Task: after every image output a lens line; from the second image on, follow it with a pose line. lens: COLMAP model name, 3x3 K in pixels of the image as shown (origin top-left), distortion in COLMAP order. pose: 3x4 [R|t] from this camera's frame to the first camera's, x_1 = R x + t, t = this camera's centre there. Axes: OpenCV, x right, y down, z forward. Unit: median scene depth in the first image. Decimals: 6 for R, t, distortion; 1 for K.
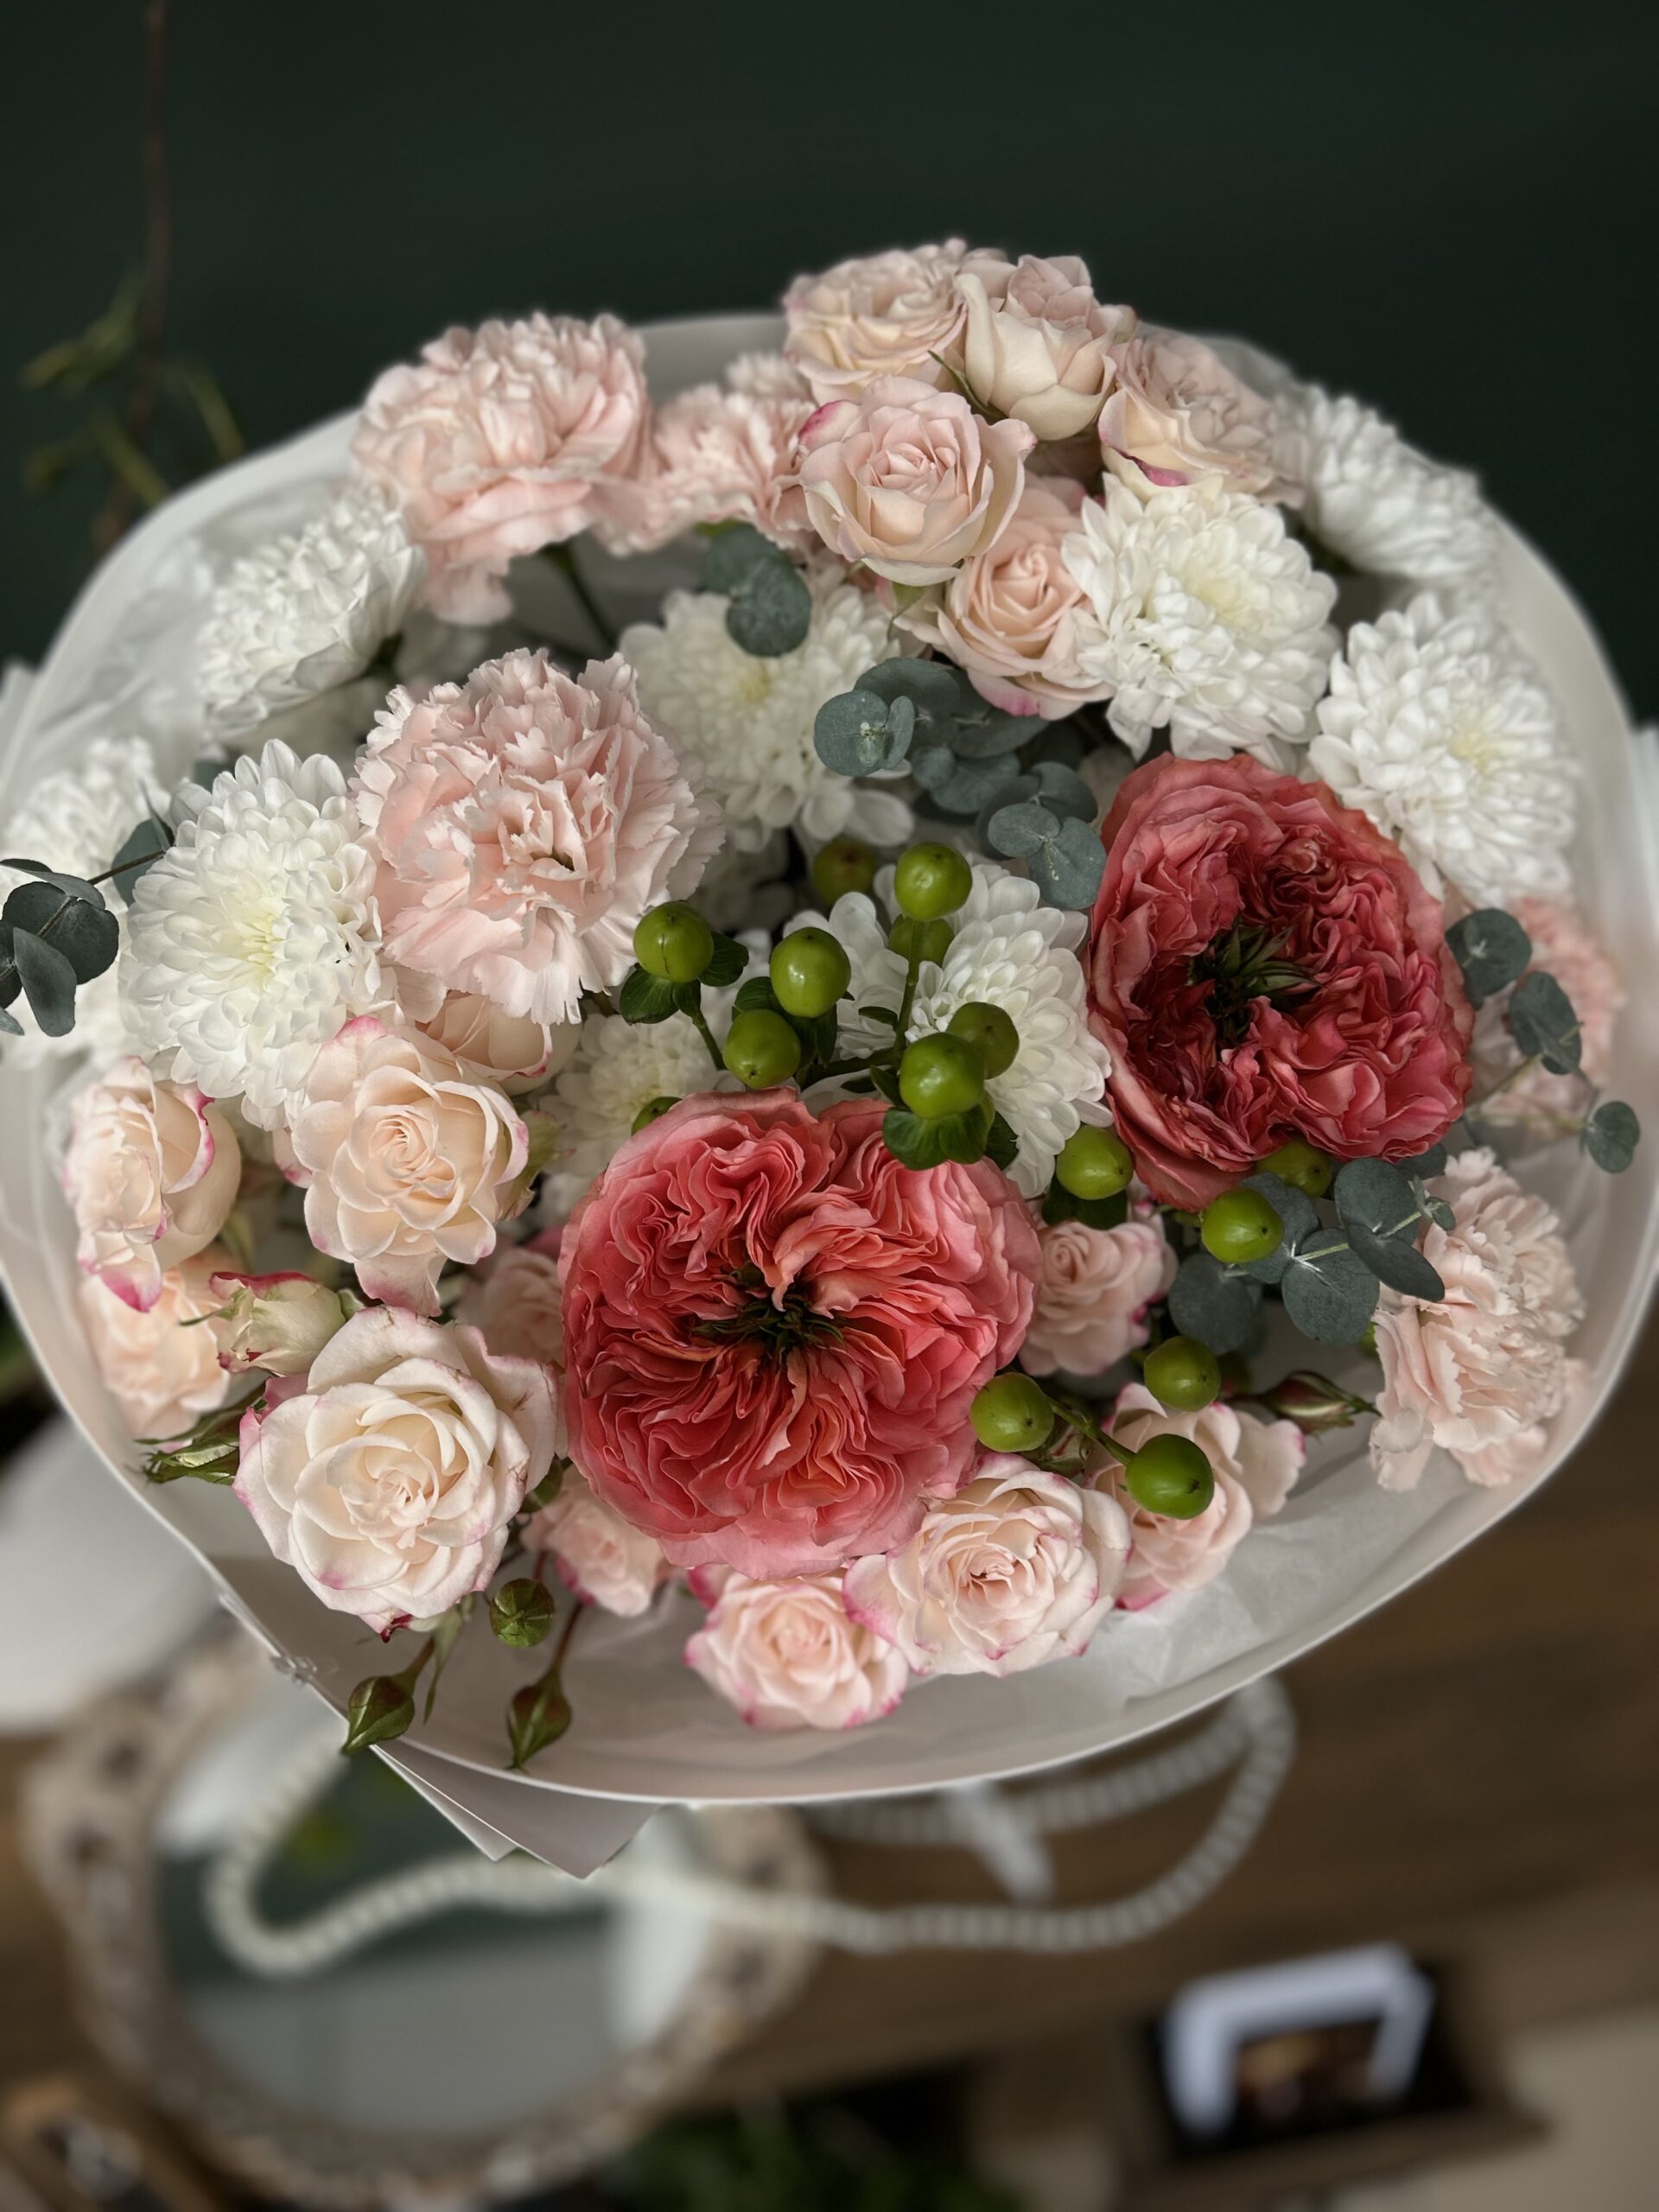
lens RADIAL K [[1656.5, 0, 814.0], [0, 1656.5, 1109.9], [0, 0, 1]] dist [-0.027271, -0.006281]
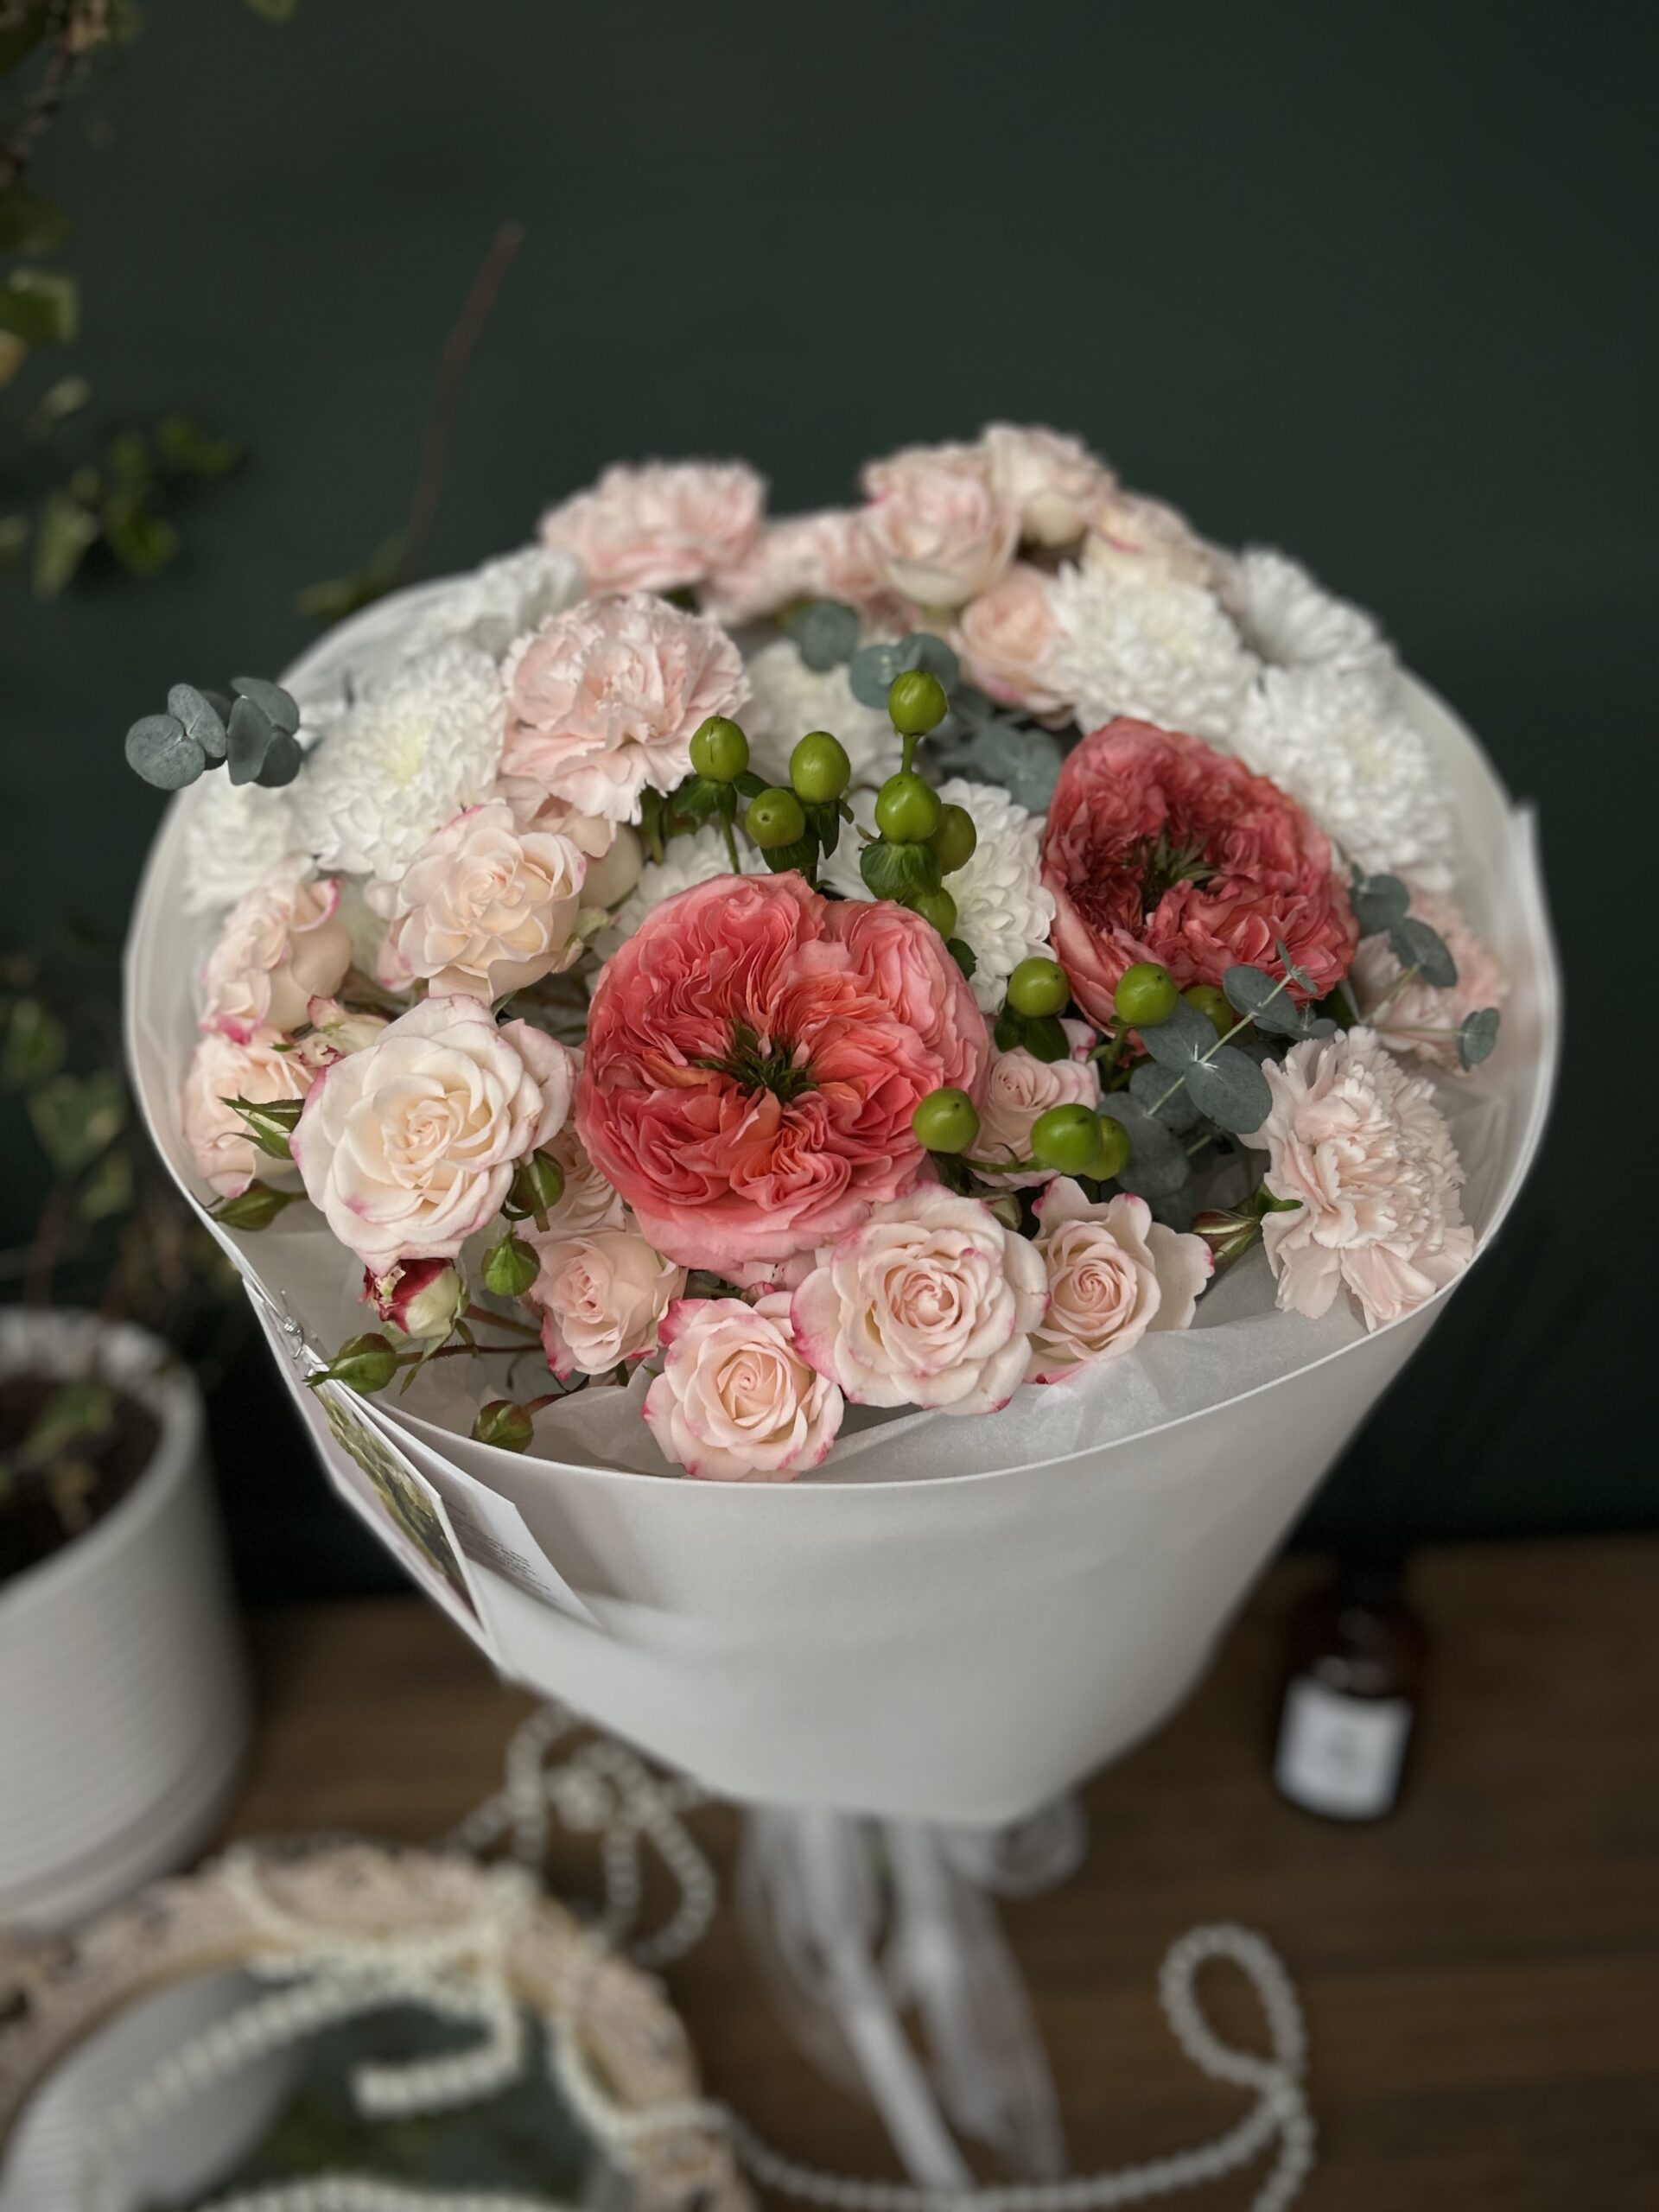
lens RADIAL K [[1656.5, 0, 843.7], [0, 1656.5, 1102.4], [0, 0, 1]] dist [-0.027271, -0.006281]
pose [[0.993676, 0.095419, -0.059194, 0.107437], [-0.110625, 0.922280, -0.370353, 0.579258], [0.019255, 0.374559, 0.927003, -0.103946]]
